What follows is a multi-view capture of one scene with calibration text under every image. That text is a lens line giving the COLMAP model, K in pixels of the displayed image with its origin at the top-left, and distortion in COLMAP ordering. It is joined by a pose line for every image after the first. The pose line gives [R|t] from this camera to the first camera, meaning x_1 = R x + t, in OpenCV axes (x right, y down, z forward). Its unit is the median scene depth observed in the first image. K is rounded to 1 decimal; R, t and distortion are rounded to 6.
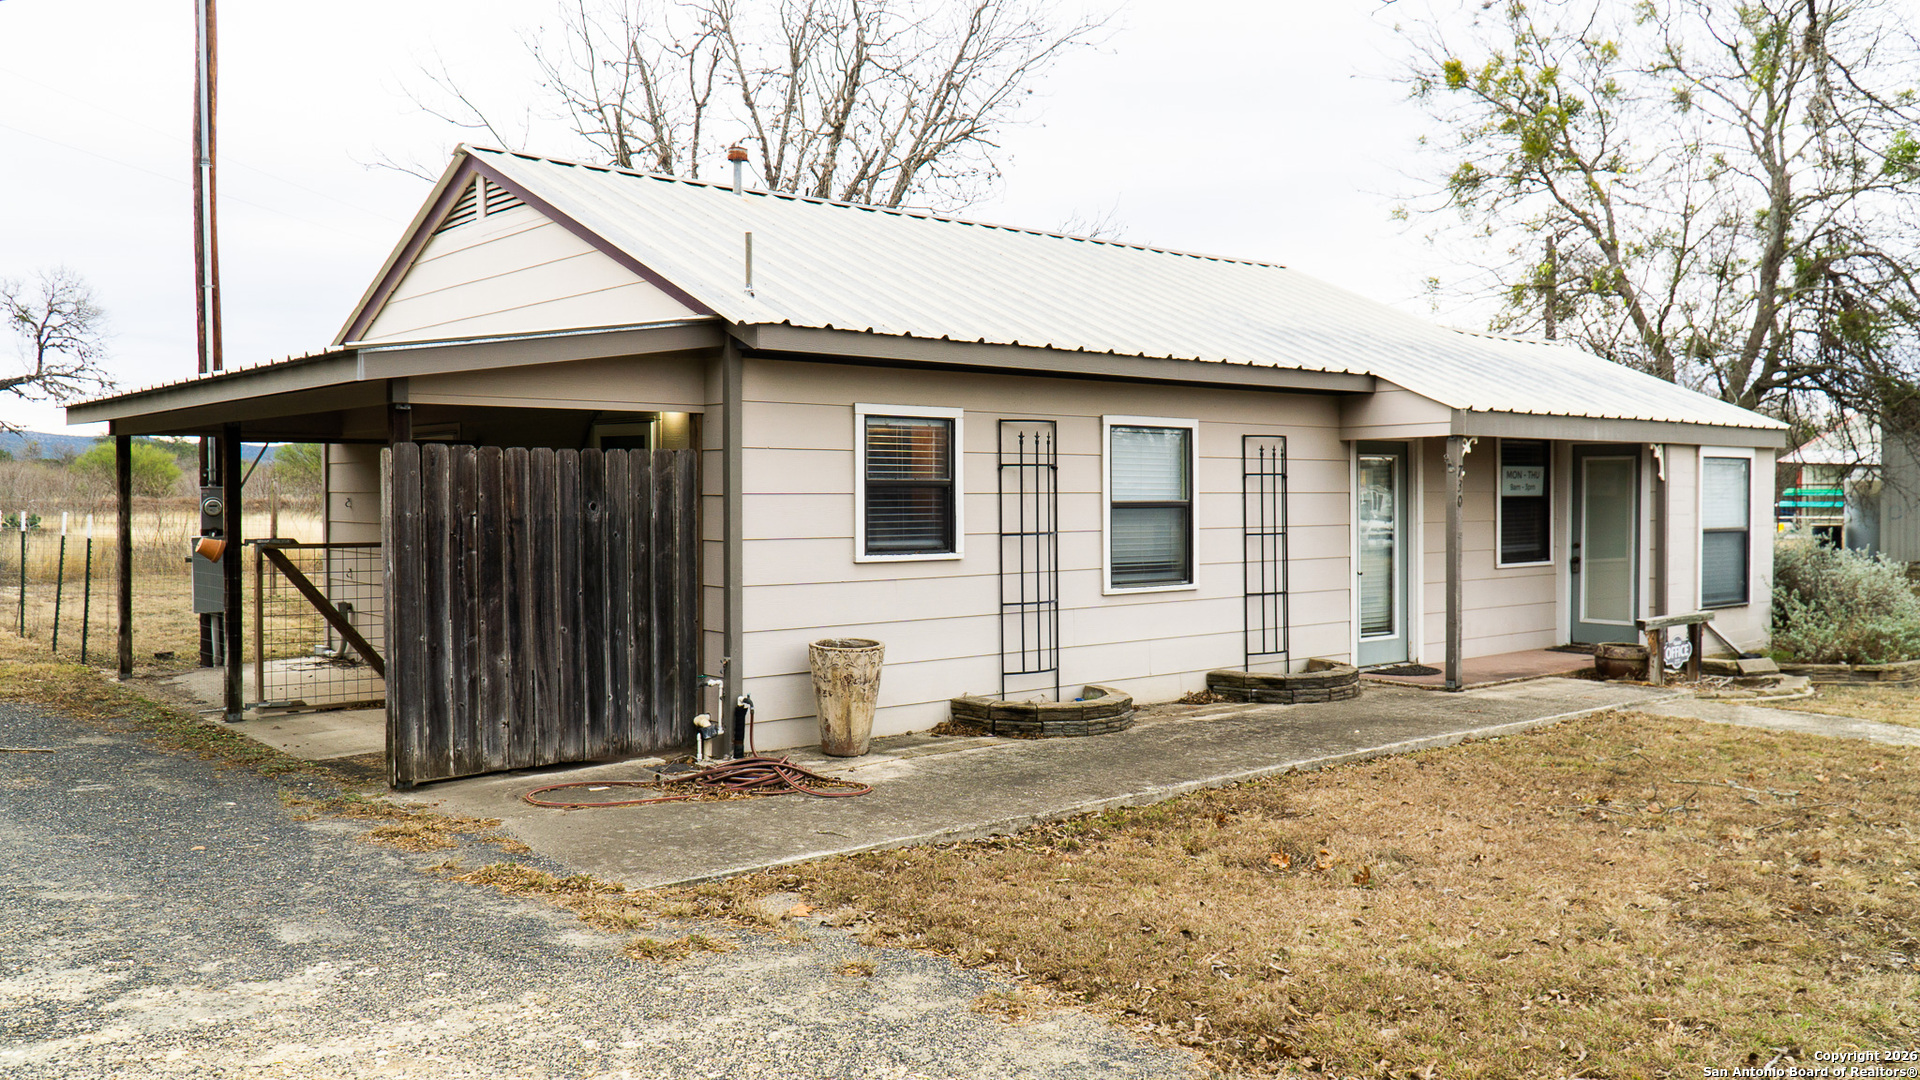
lens RADIAL K [[1552.0, 0, 961.2], [0, 1552.0, 540.6], [0, 0, 1]] dist [0.029934, -0.002043]
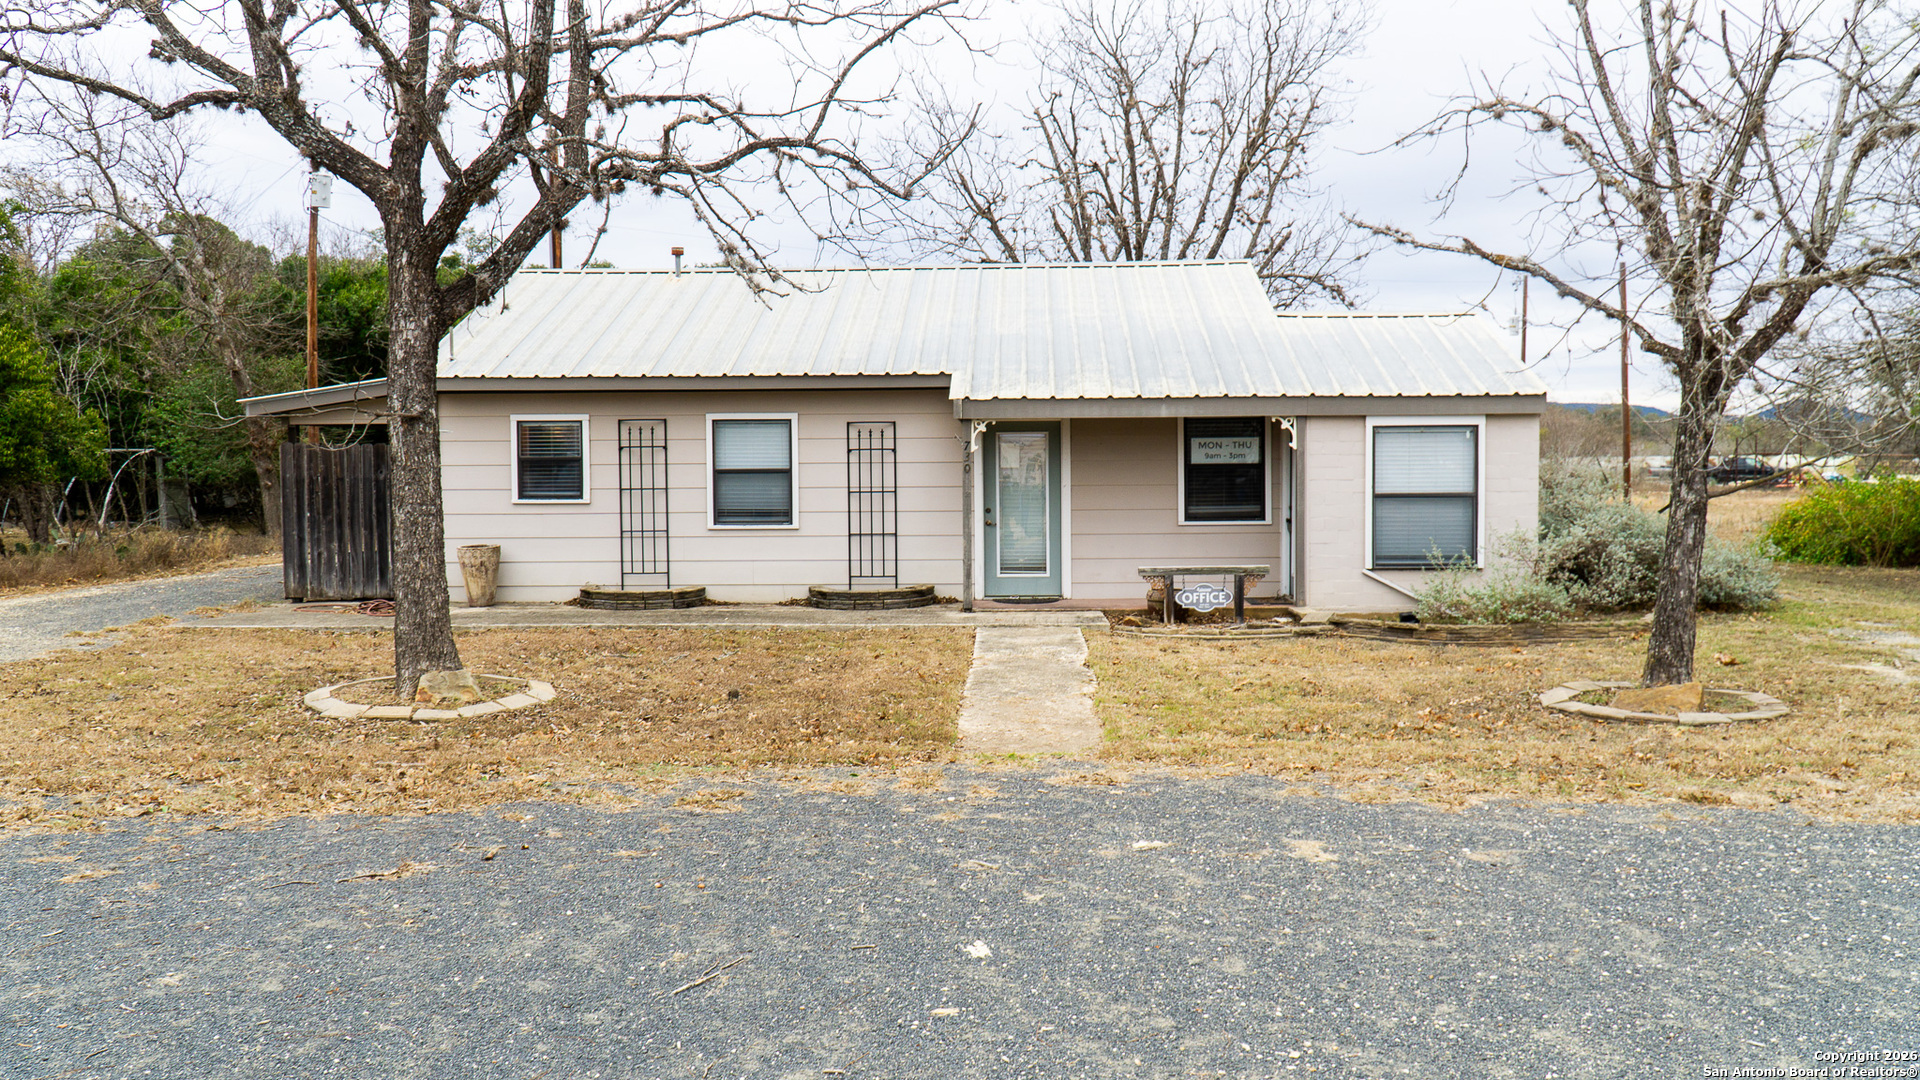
lens RADIAL K [[1552.0, 0, 960.1], [0, 1552.0, 542.0], [0, 0, 1]] dist [0.029934, -0.002043]
pose [[0.731220, 0.032620, -0.681361, 1.355798], [-0.015328, 0.999389, 0.031396, -0.004912], [0.681970, -0.012513, 0.731273, 0.032579]]
